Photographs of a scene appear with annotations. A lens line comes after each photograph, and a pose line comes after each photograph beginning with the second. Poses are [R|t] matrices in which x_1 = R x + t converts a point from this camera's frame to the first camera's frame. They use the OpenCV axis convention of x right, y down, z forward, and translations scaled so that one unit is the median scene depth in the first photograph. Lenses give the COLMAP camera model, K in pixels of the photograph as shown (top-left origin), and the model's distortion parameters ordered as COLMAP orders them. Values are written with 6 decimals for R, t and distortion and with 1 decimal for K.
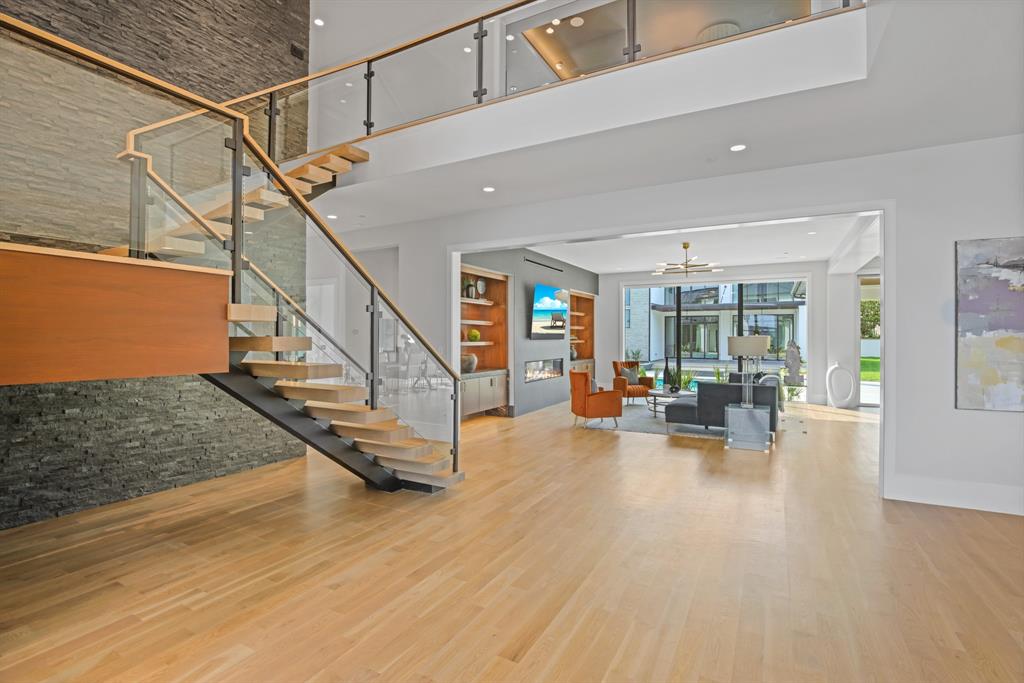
lens RADIAL K [[474.4, 0, 512.0], [0, 474.4, 341.5], [0, 0, 1]] dist [-0.029110, 0.001655]
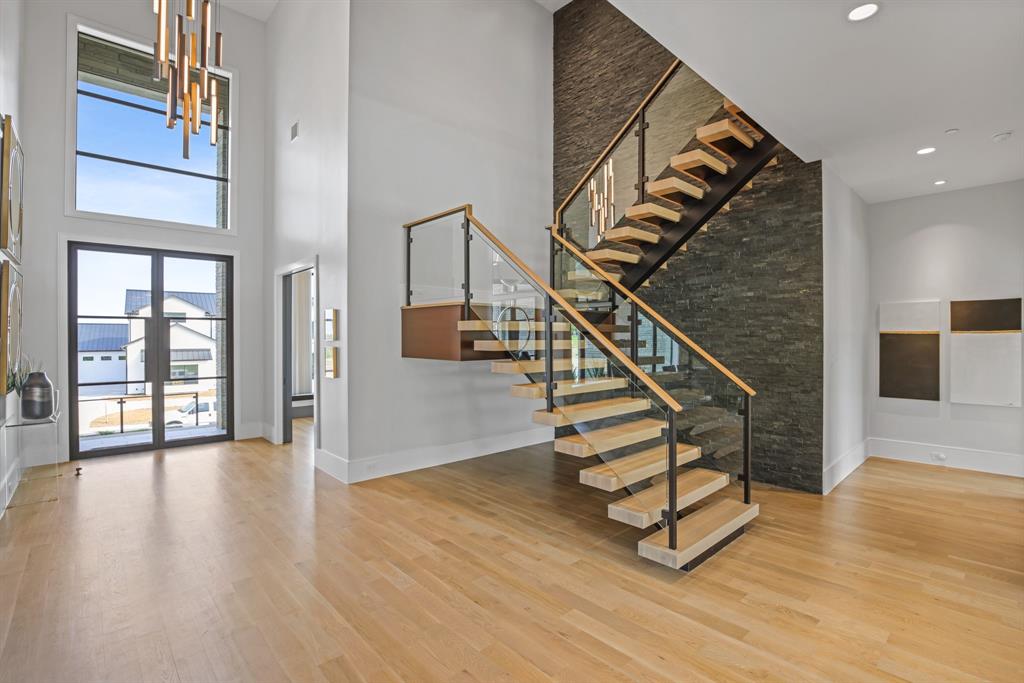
lens RADIAL K [[470.2, 0, 512.0], [0, 470.2, 341.5], [0, 0, 1]] dist [-0.003163, 0.000064]
pose [[-0.310906, 0.002505, -0.950437, 0.759947], [-0.006384, 0.999968, 0.004724, -0.010194], [0.950419, 0.007536, -0.310880, 1.352076]]
